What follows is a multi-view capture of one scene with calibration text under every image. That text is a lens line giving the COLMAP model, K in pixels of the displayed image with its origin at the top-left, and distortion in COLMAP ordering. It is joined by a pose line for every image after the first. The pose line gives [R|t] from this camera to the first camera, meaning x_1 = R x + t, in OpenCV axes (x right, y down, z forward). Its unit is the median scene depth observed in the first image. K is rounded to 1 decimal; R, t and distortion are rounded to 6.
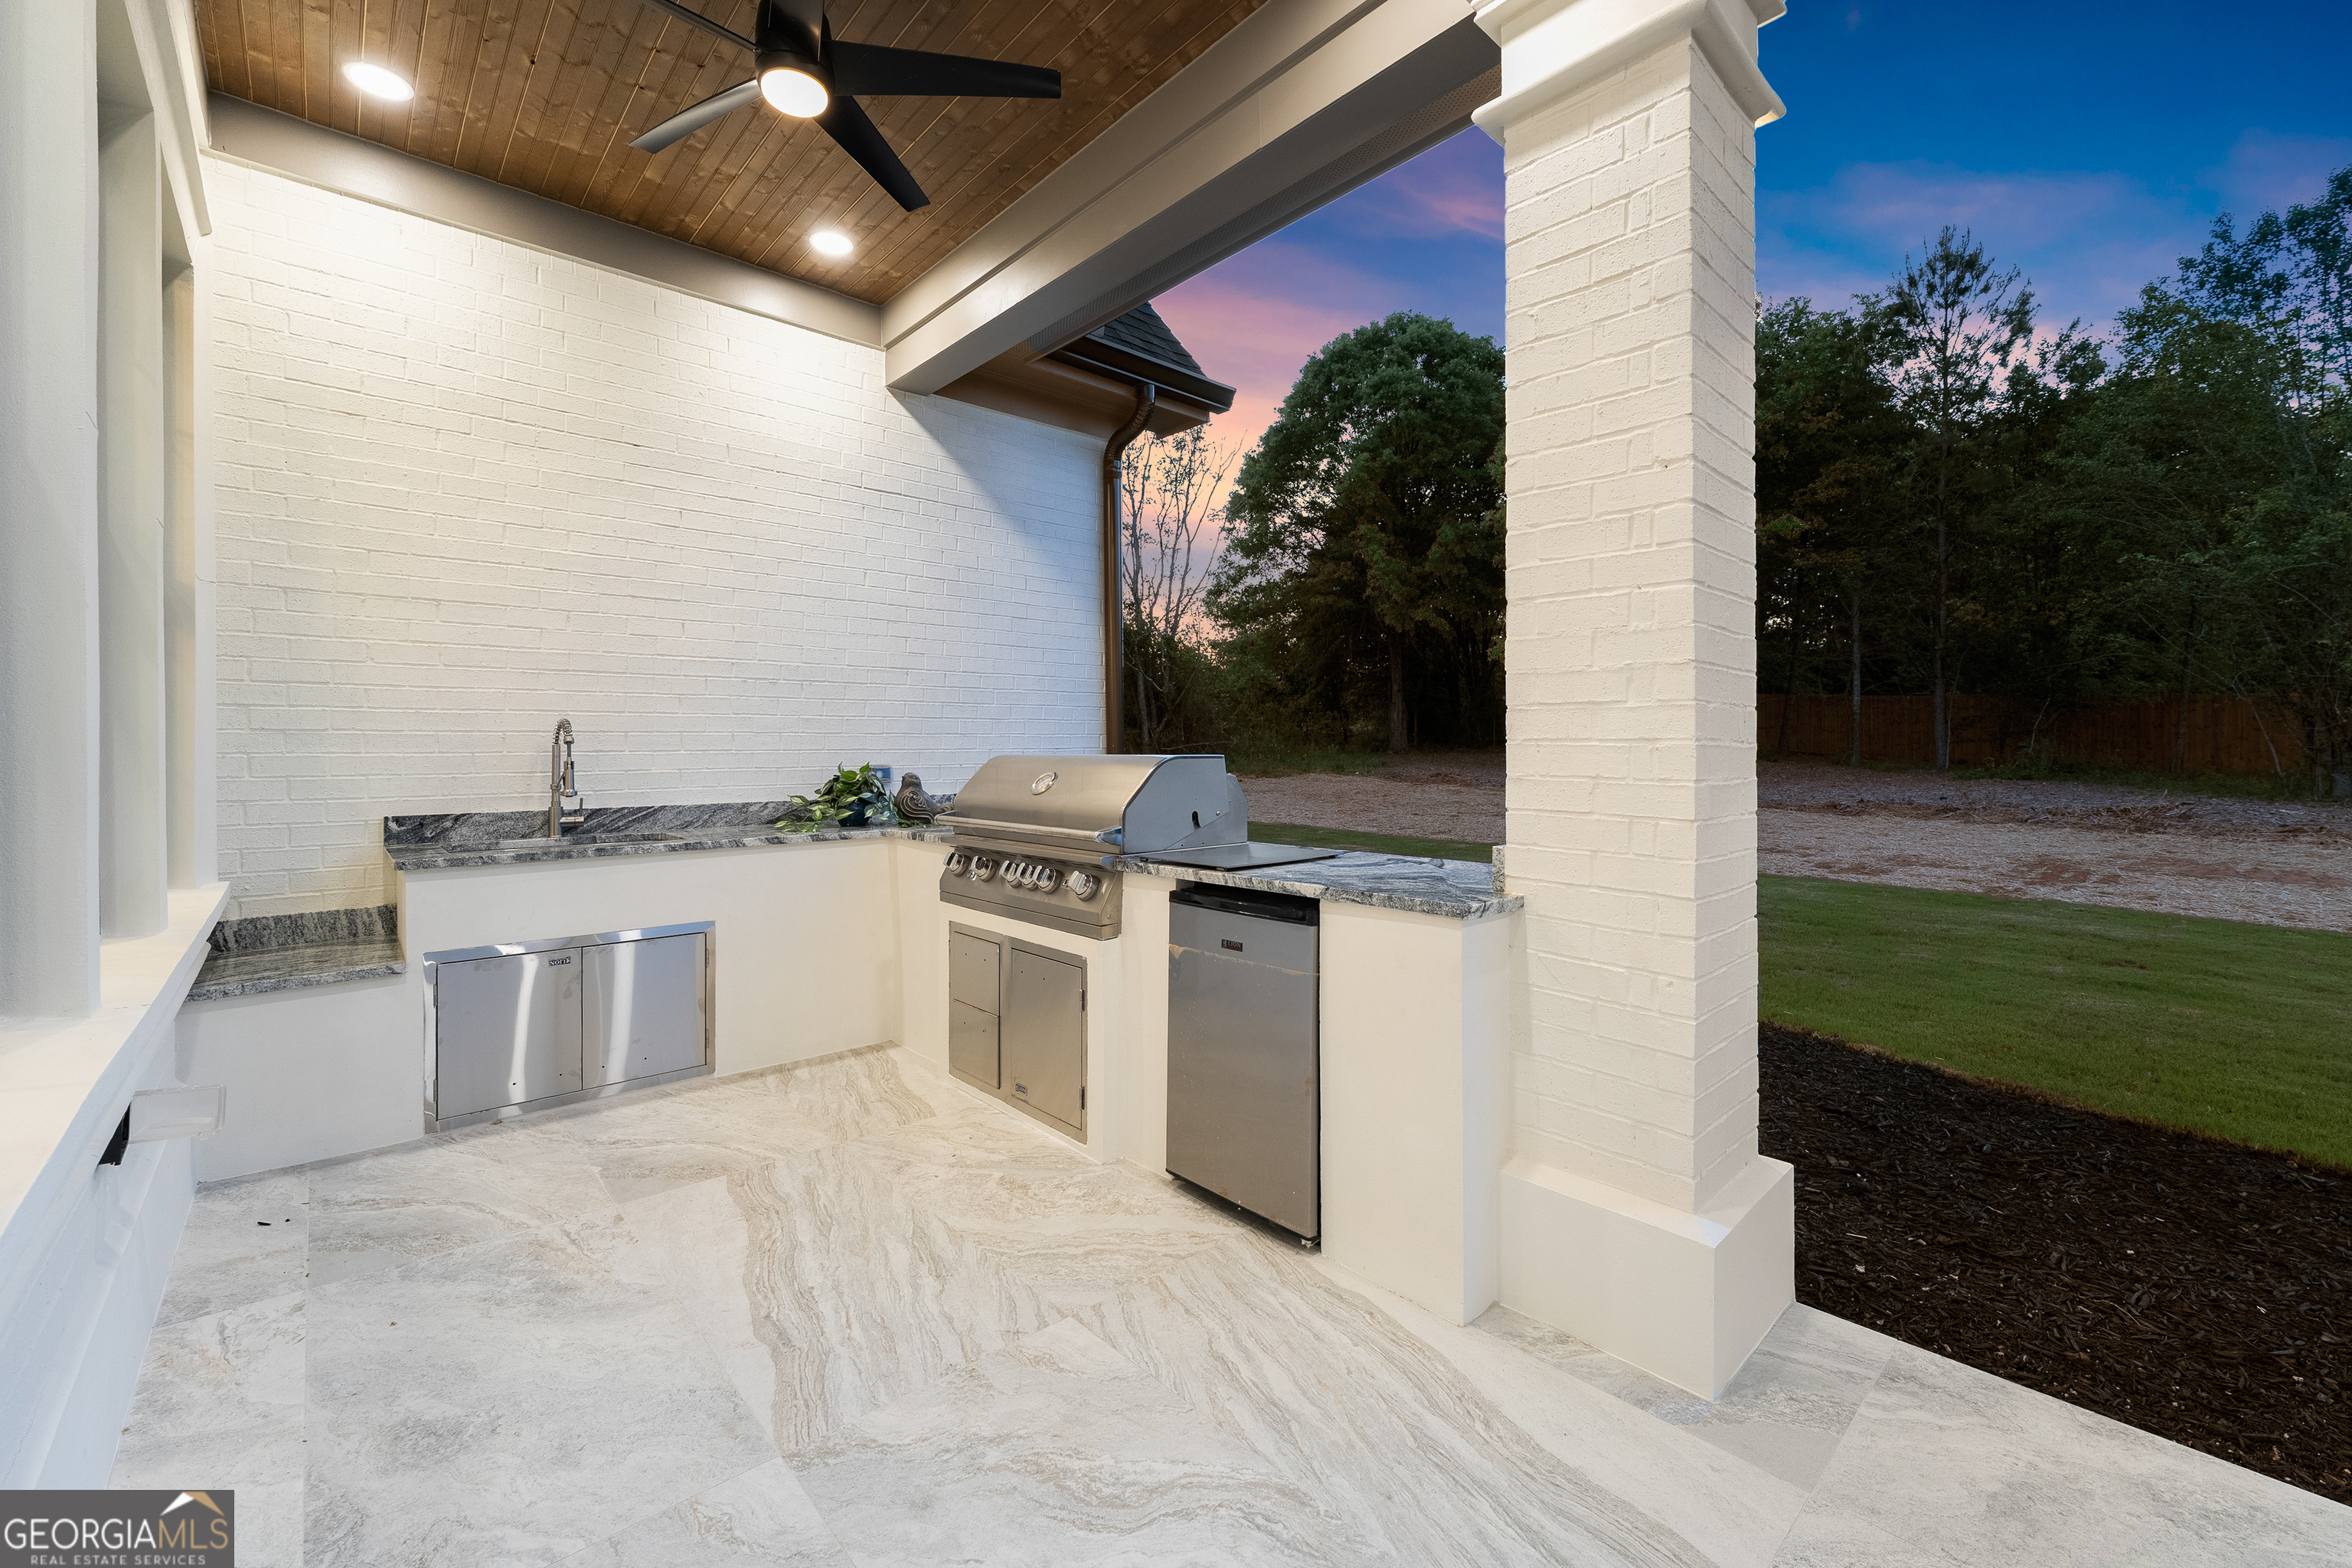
lens RADIAL K [[940.0, 0, 1174.9], [0, 940.0, 747.2], [0, 0, 1]] dist [-0.001103, -0.000076]
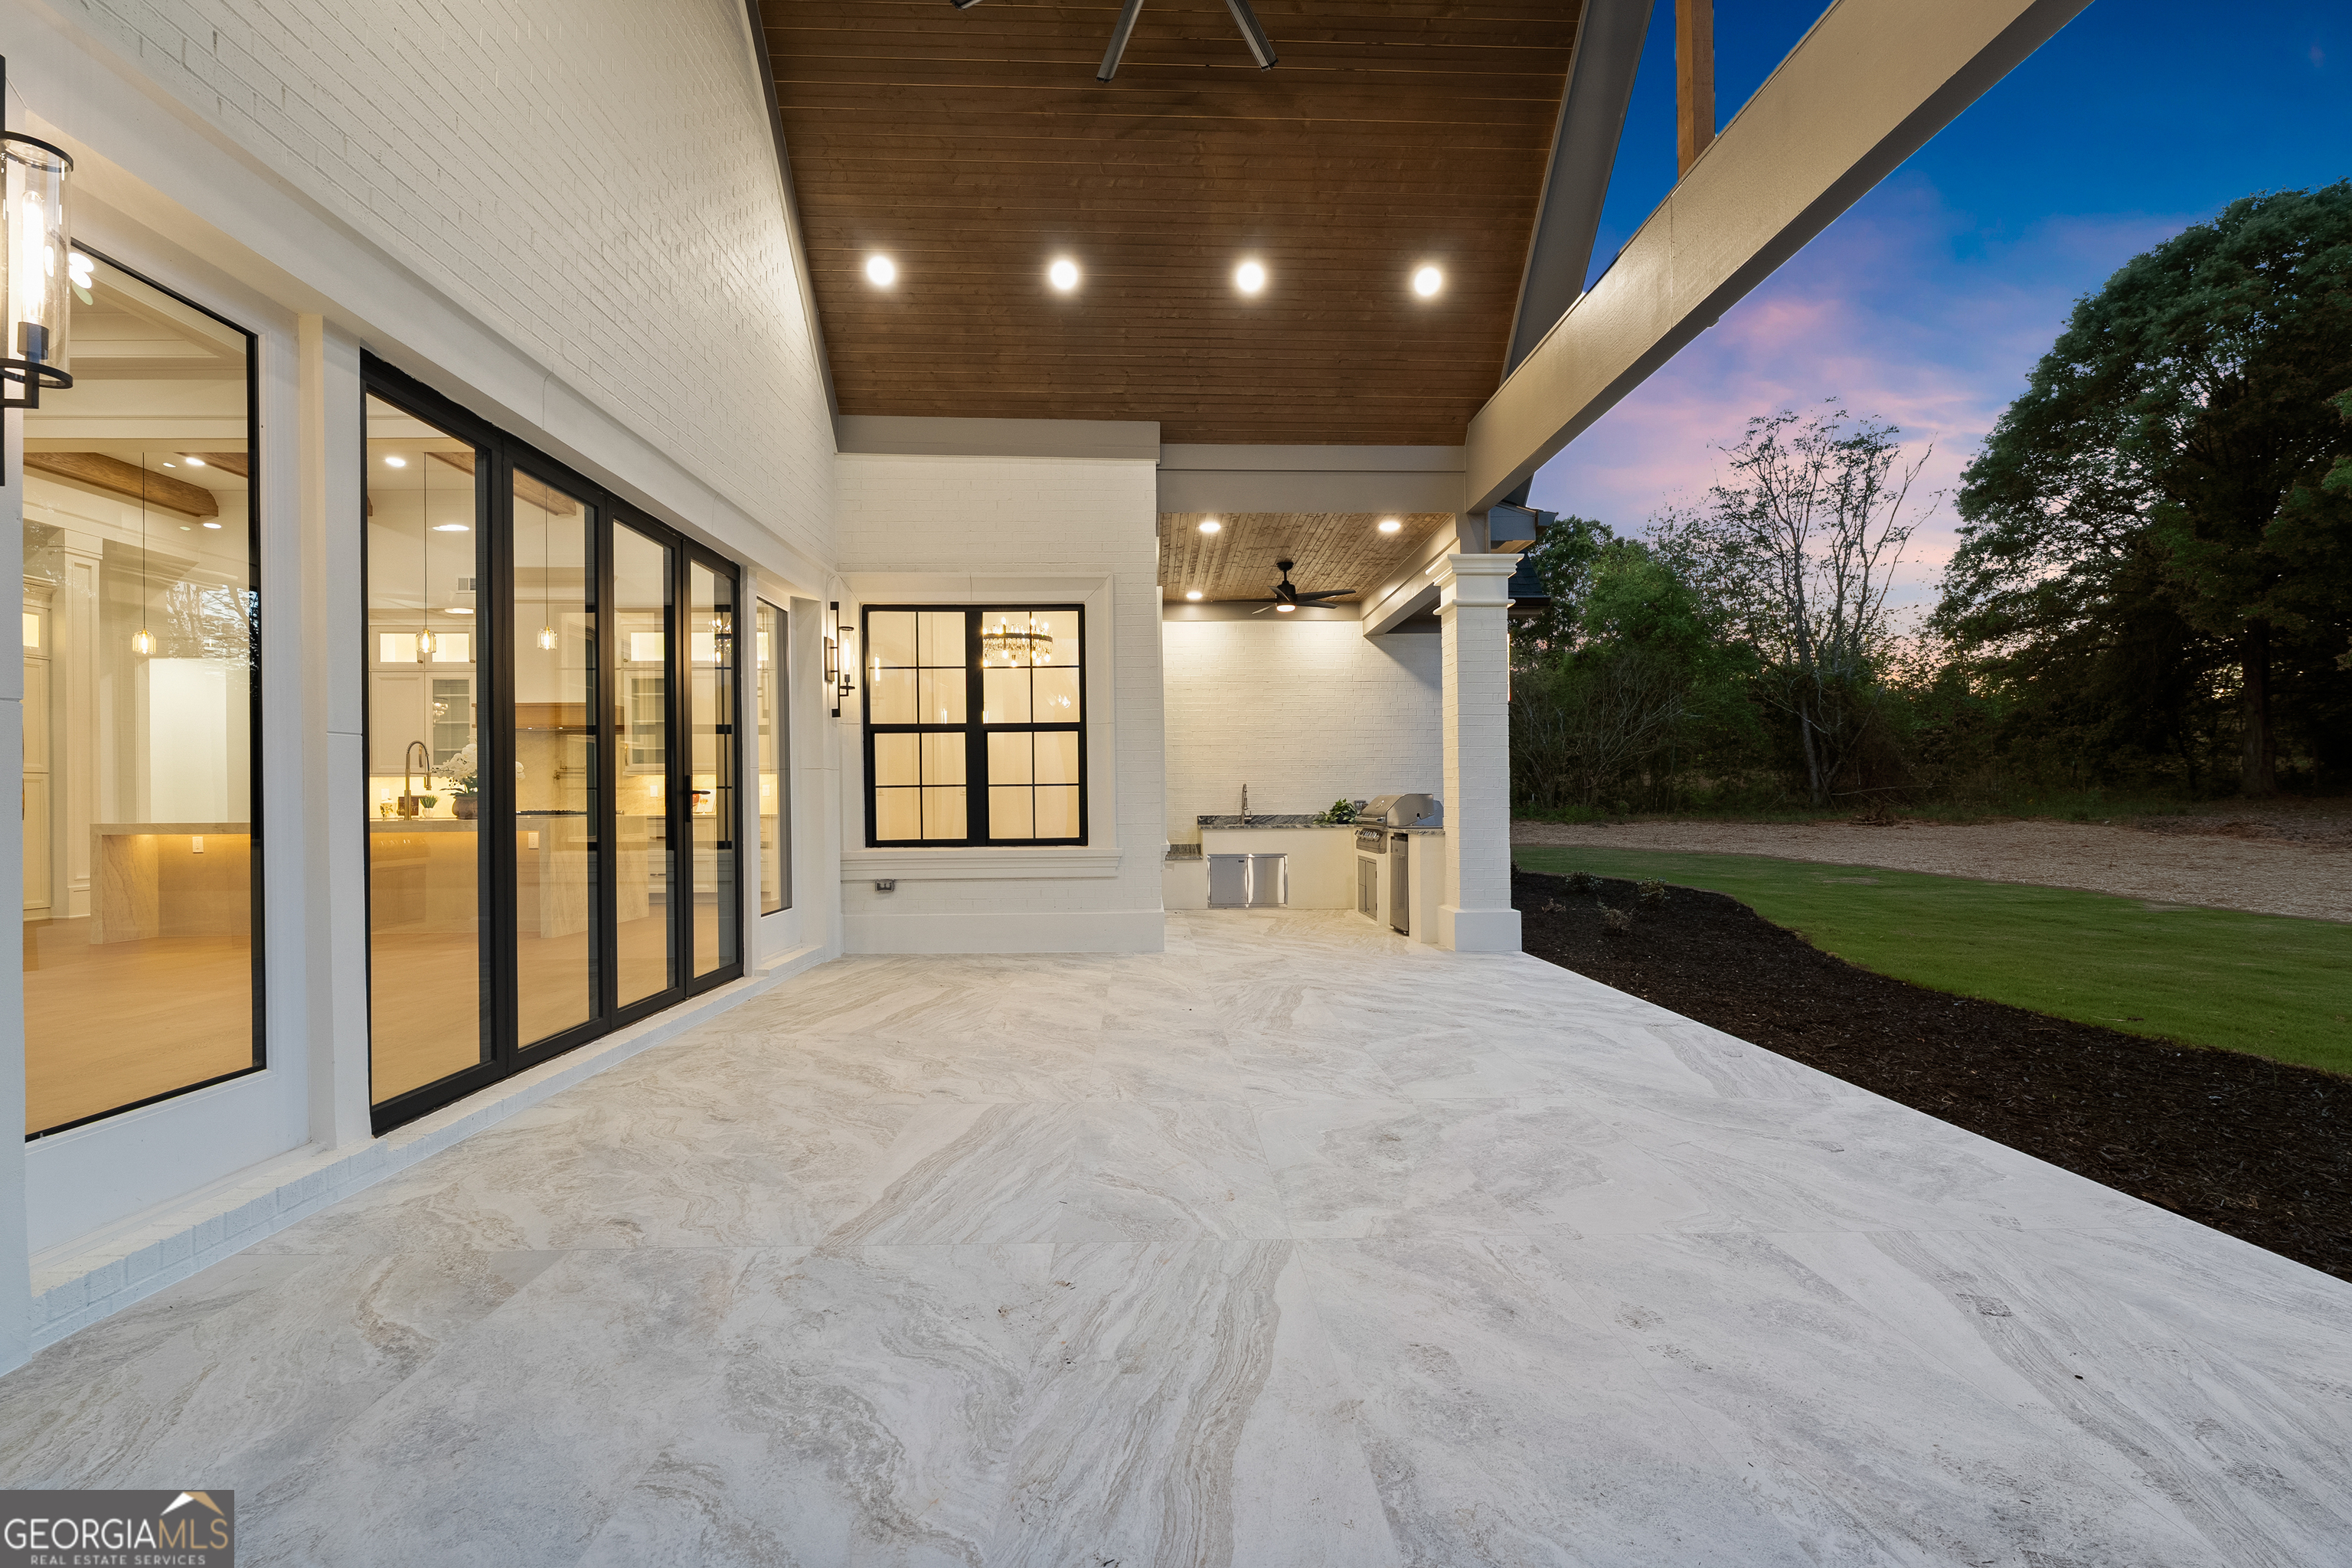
lens RADIAL K [[1021.7, 0, 1176.0], [0, 1021.7, 784.0], [0, 0, 1]] dist [-0.001896, -0.000121]
pose [[0.756913, -0.016632, -0.653304, 0.240029], [0.007690, 0.999834, -0.016545, 0.004206], [0.653471, 0.007499, 0.756915, -0.293256]]
